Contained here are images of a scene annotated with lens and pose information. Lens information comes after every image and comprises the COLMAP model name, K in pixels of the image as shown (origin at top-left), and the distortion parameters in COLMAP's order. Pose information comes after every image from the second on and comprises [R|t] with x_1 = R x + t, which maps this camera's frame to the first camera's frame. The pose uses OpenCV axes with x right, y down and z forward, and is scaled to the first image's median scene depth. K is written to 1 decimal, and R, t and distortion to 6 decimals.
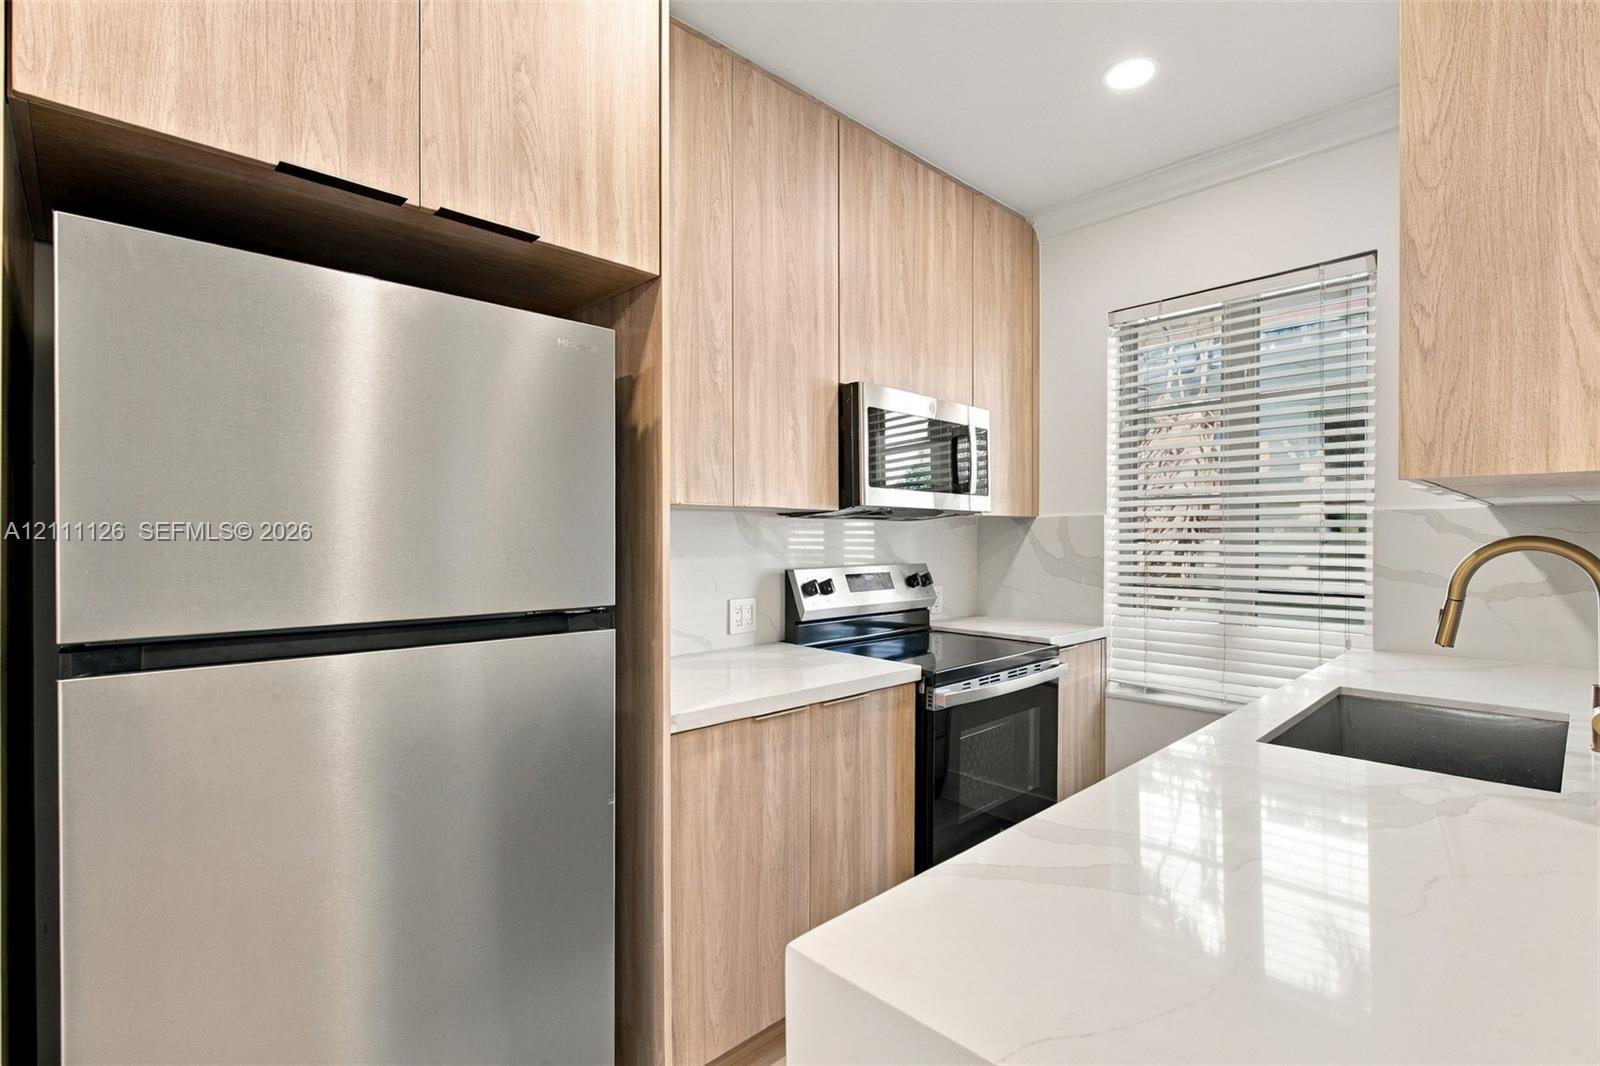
lens RADIAL K [[747.9, 0, 800.0], [0, 747.9, 533.0], [0, 0, 1]] dist [0.000305, -0.000075]
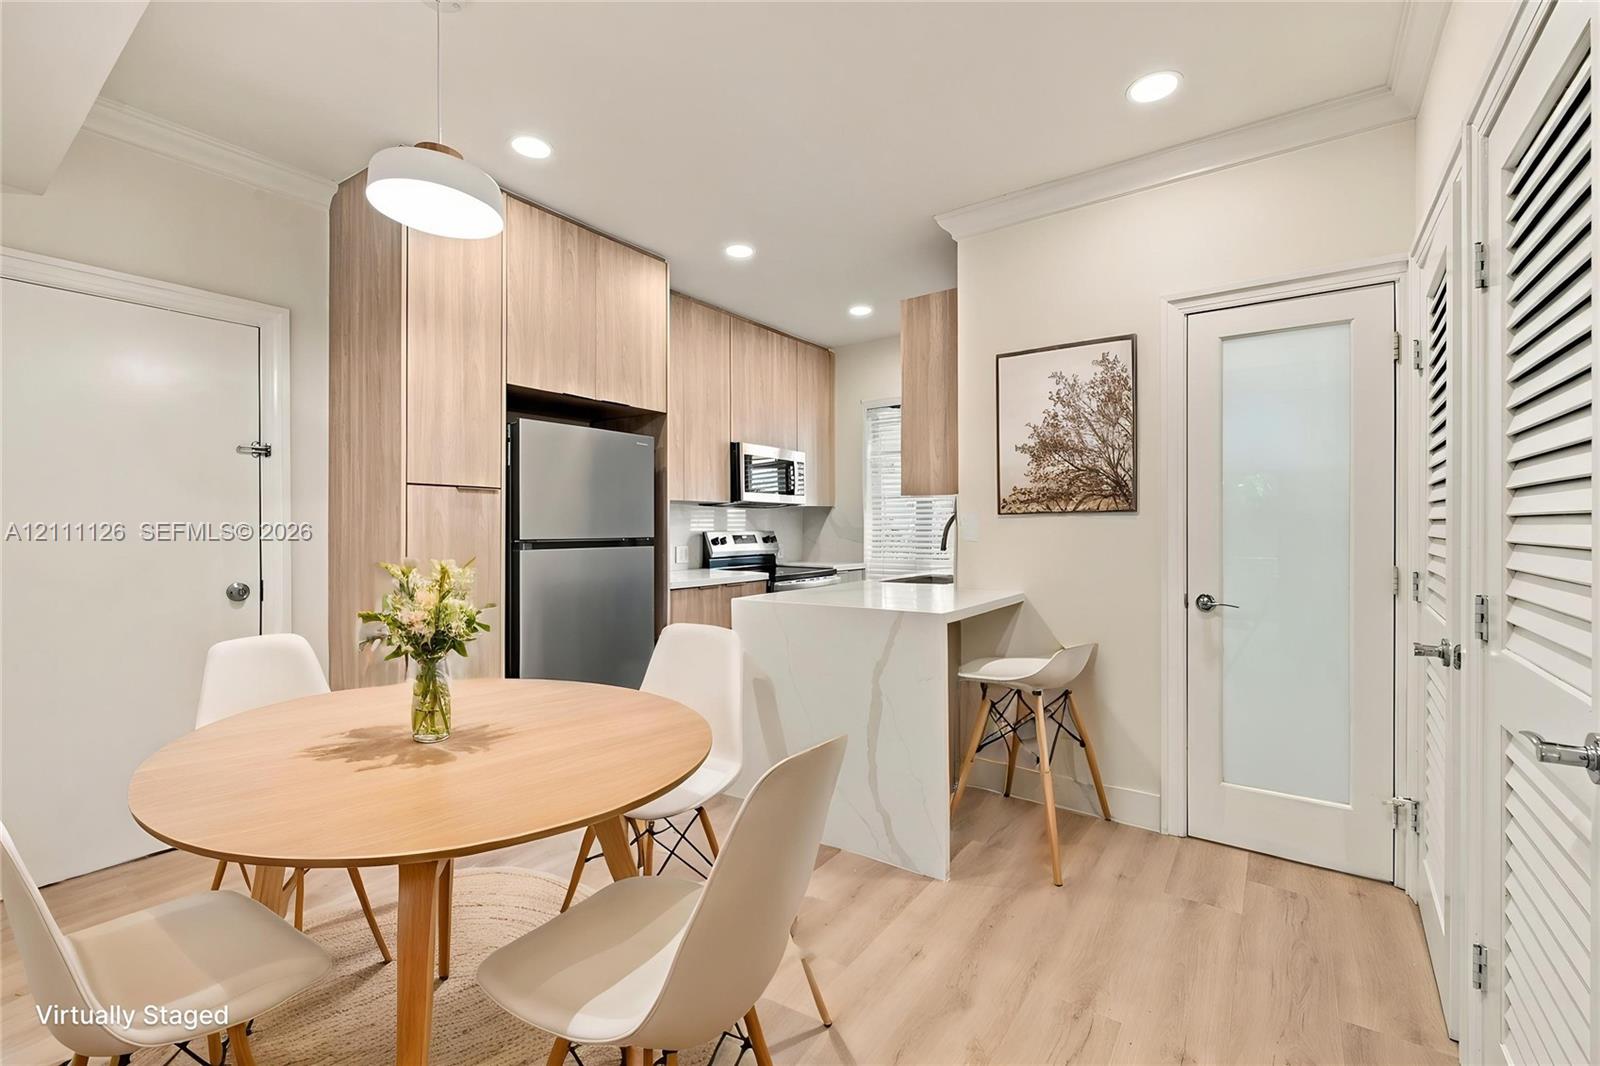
lens RADIAL K [[684.5, 0, 809.7], [0, 684.5, 524.3], [0, 0, 1]] dist [-0.005818, 0.000030]
pose [[0.980471, -0.001648, 0.196659, -0.099915], [0.001410, 0.999998, 0.001348, 0.025434], [-0.196661, -0.001044, 0.980471, -0.860060]]
